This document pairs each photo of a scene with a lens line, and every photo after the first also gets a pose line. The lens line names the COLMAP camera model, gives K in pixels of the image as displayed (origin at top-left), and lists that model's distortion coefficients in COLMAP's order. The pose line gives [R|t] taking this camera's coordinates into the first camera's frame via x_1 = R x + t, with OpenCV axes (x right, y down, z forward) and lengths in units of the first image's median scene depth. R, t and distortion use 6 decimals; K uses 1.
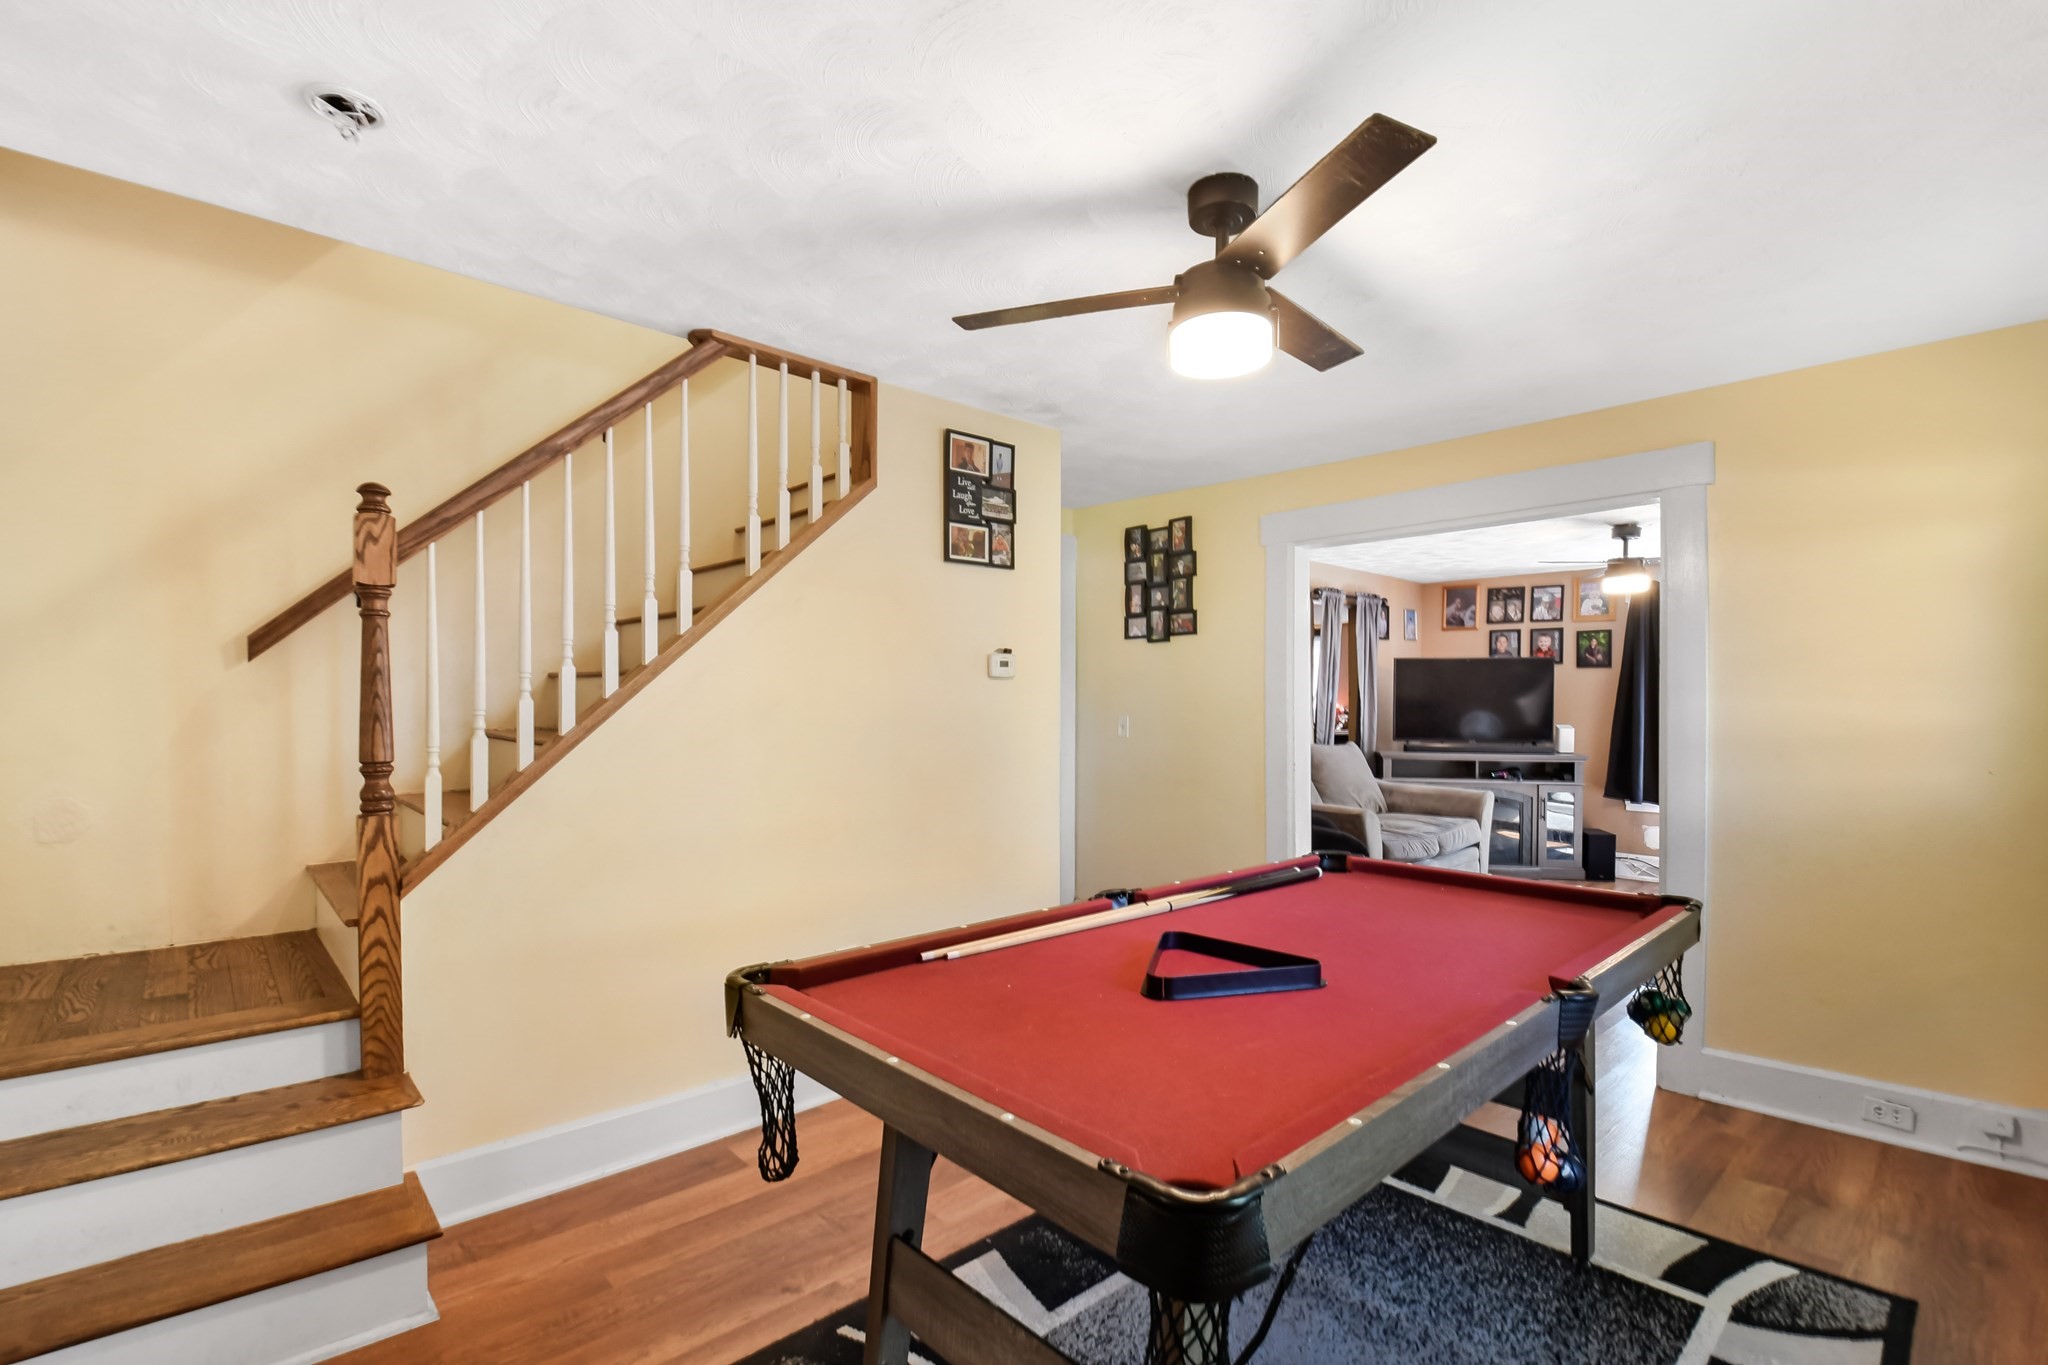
lens RADIAL K [[922.4, 0, 989.4], [0, 922.4, 707.9], [0, 0, 1]] dist [-0.014671, -0.010252]
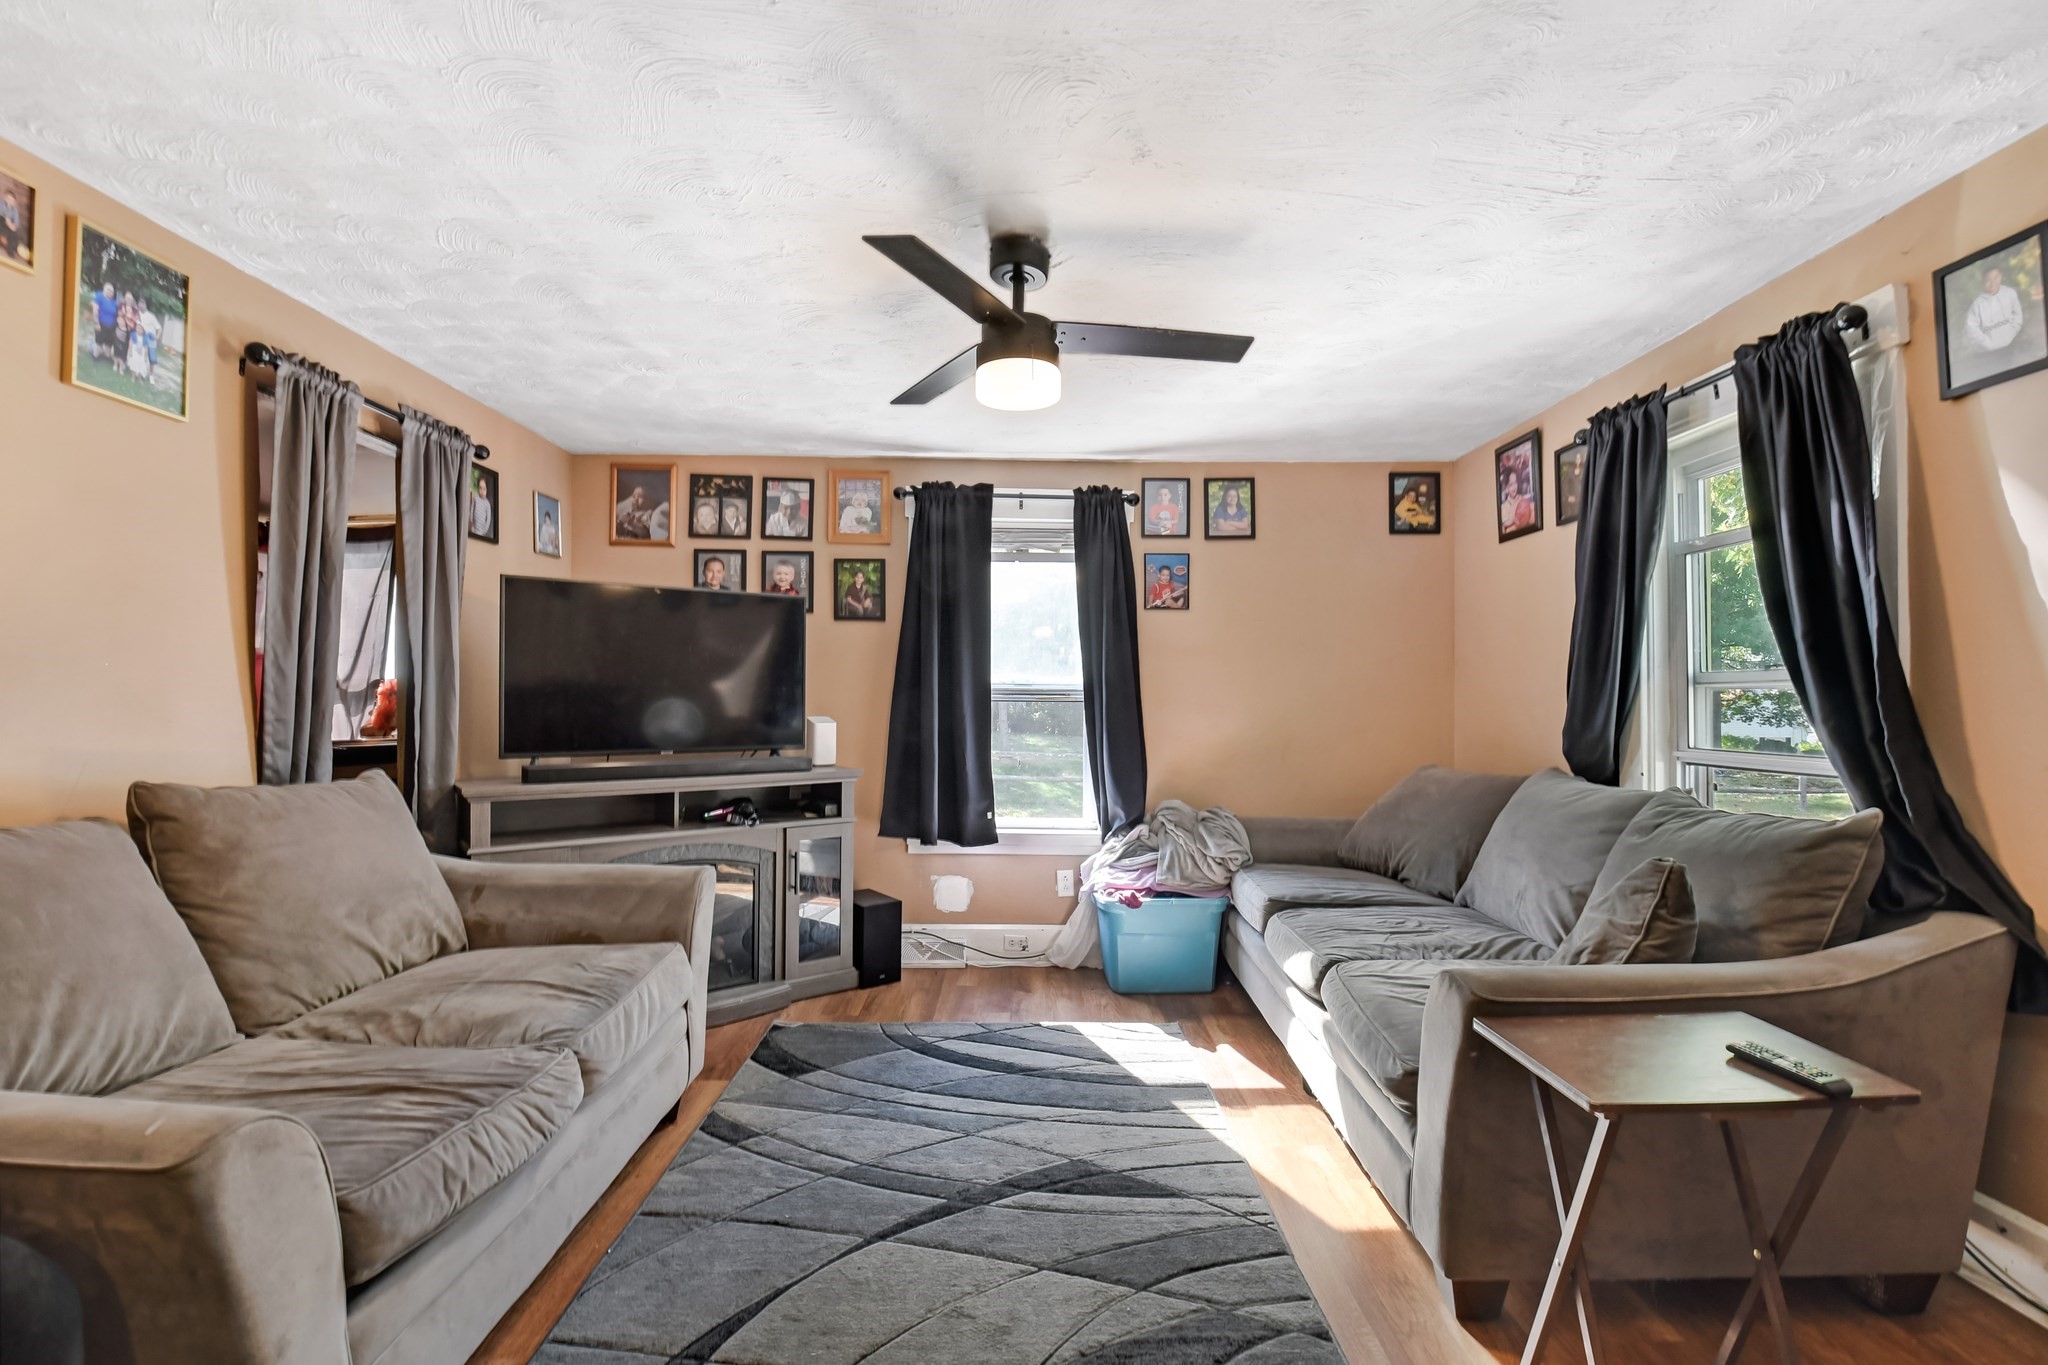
lens RADIAL K [[922.4, 0, 1031.6], [0, 922.4, 693.6], [0, 0, 1]] dist [-0.014671, -0.010252]
pose [[0.641945, 0.000391, 0.766751, 0.267392], [0.009018, 0.999927, -0.008060, 0.009757], [-0.766698, 0.012089, 0.641894, 0.521811]]
